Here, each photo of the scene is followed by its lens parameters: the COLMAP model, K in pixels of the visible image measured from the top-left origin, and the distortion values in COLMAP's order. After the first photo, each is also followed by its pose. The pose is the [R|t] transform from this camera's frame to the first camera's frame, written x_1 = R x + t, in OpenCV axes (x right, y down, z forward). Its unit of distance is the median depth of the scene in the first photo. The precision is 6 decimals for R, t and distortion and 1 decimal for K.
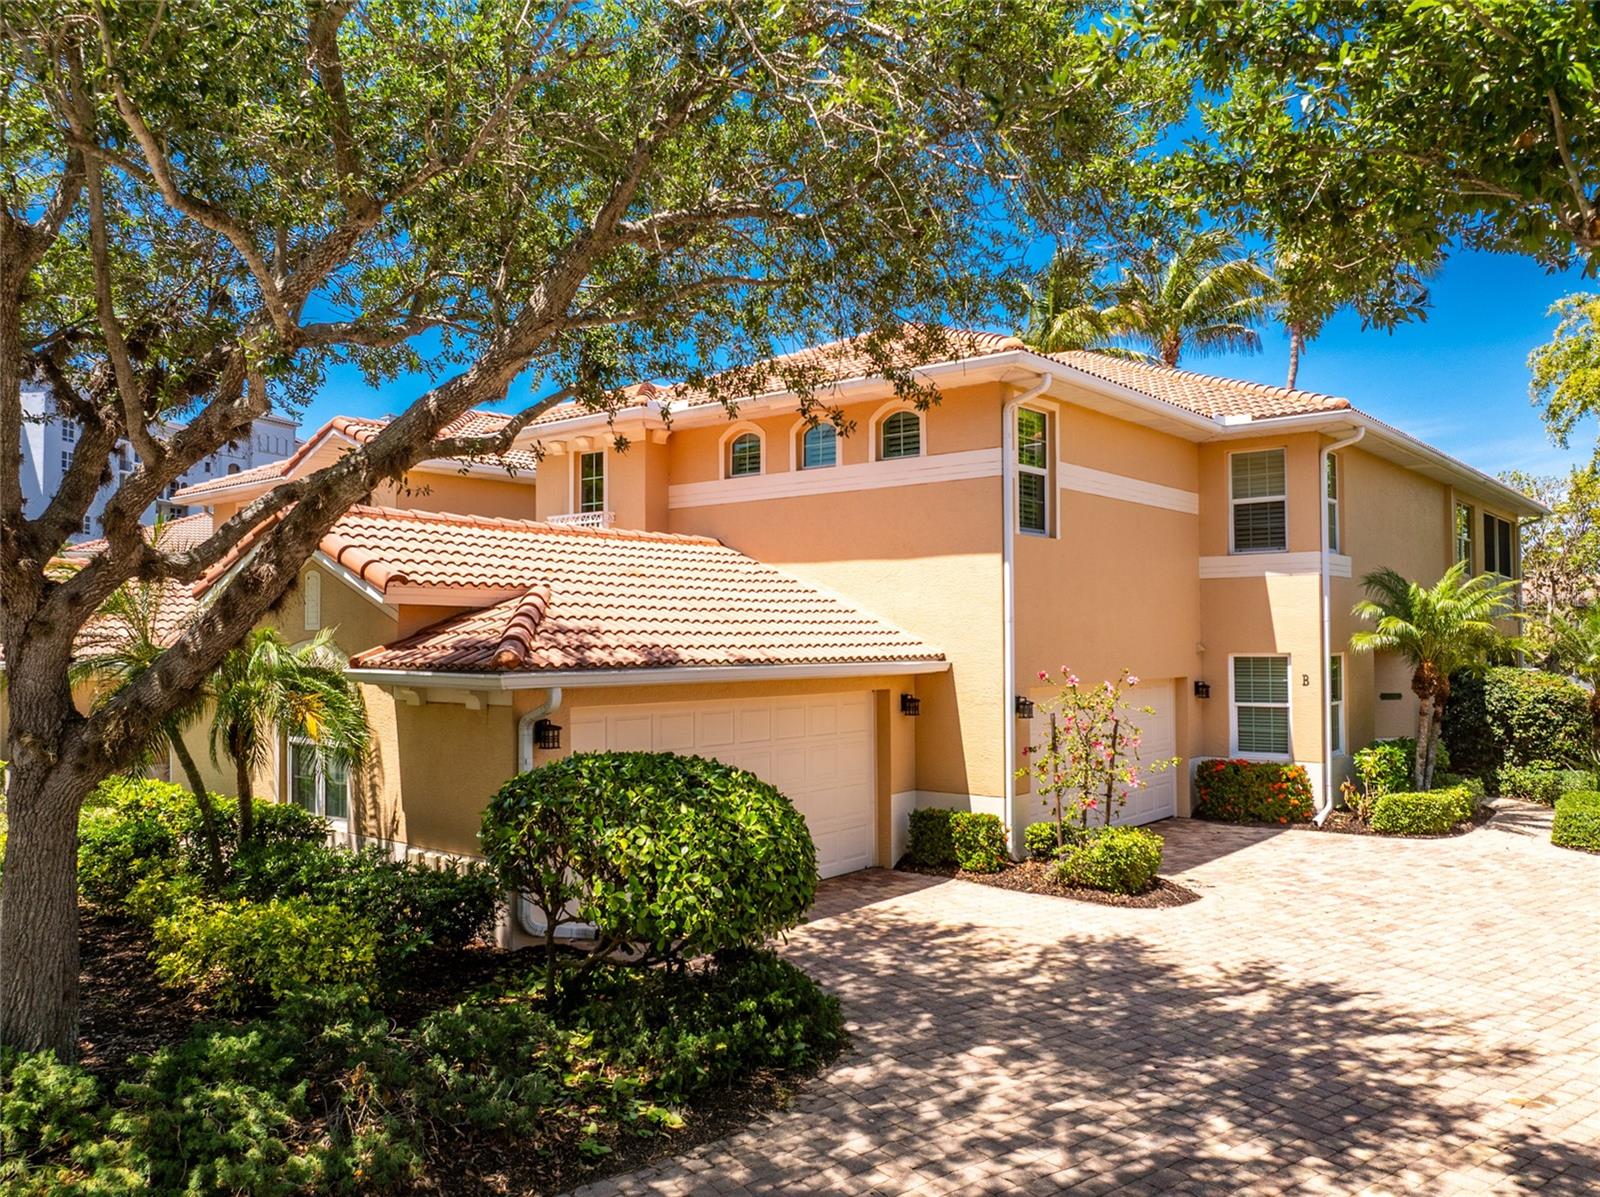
lens RADIAL K [[1218.2, 0, 800.0], [0, 1218.2, 598.5], [0, 0, 1]] dist [-0.040085, 0.001988]
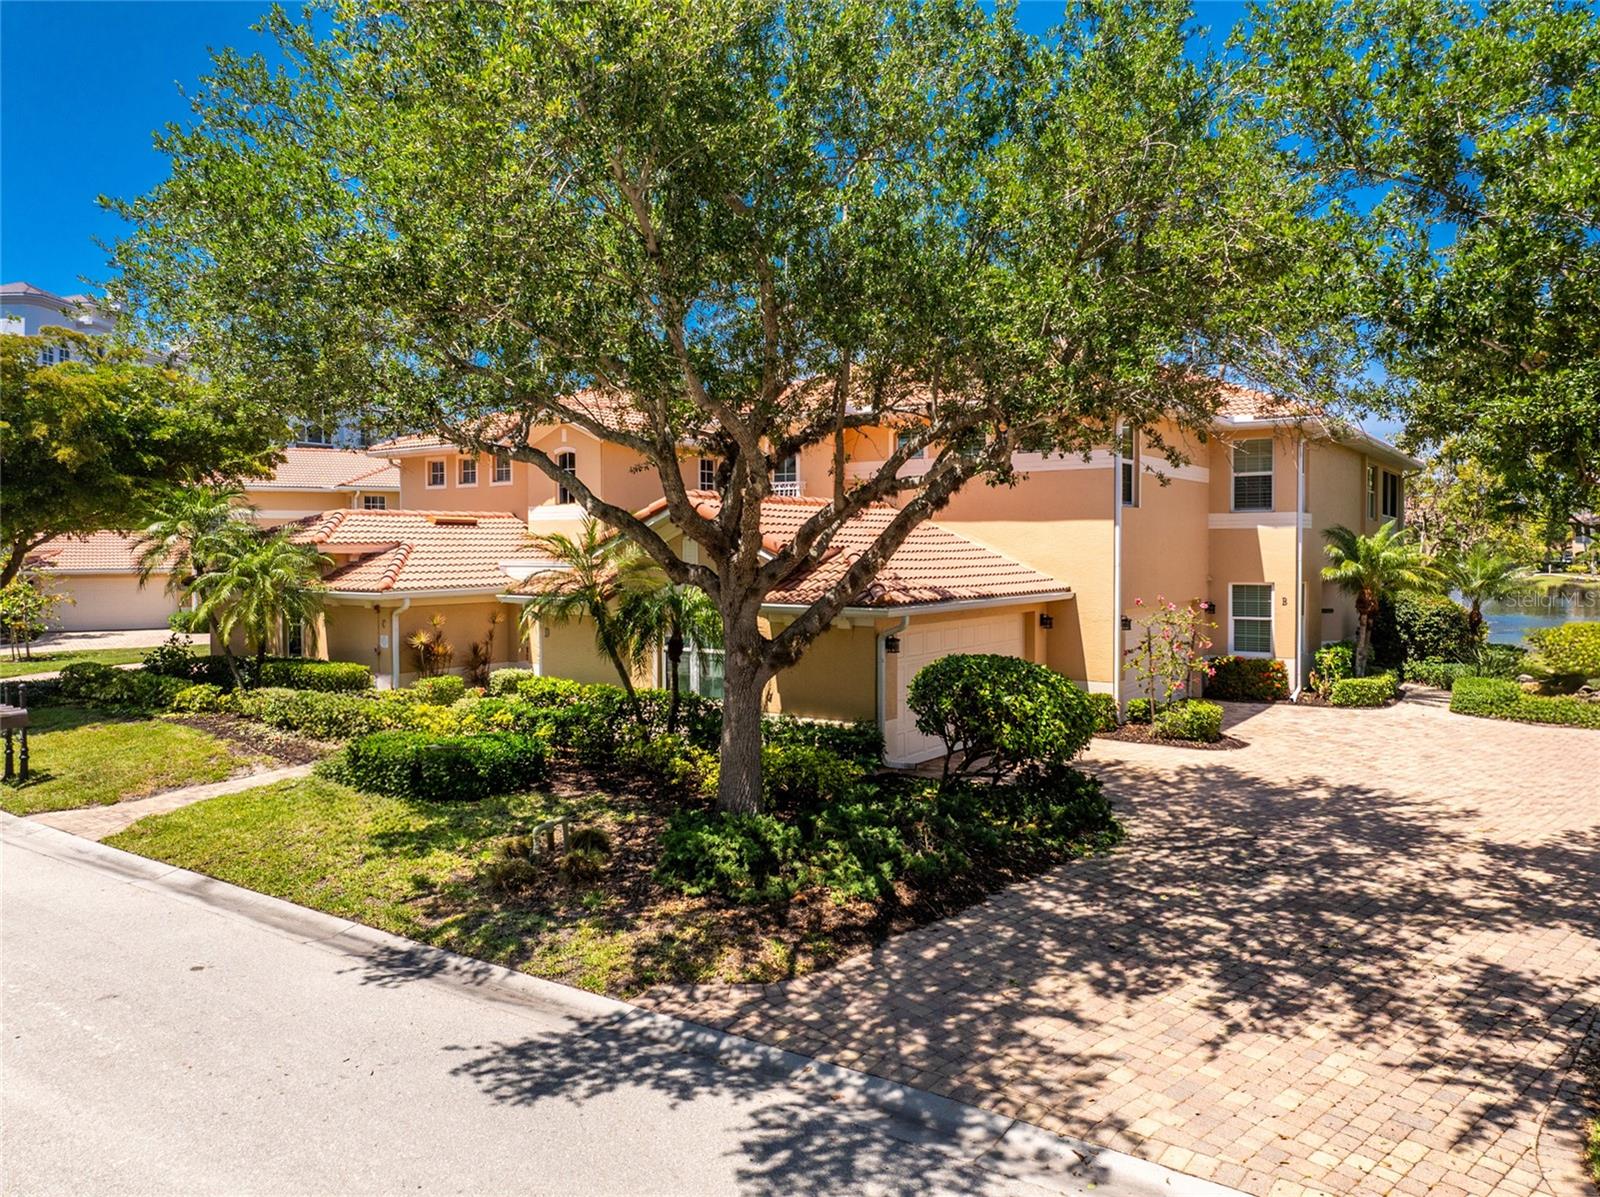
lens RADIAL K [[1123.0, 0, 802.5], [0, 1123.0, 588.8], [0, 0, 1]] dist [-0.024924, -0.025082]
pose [[0.996833, -0.002957, 0.079474, -0.277104], [-0.002422, 0.997716, 0.067509, -0.038496], [-0.079492, -0.067487, 0.994548, -0.292578]]
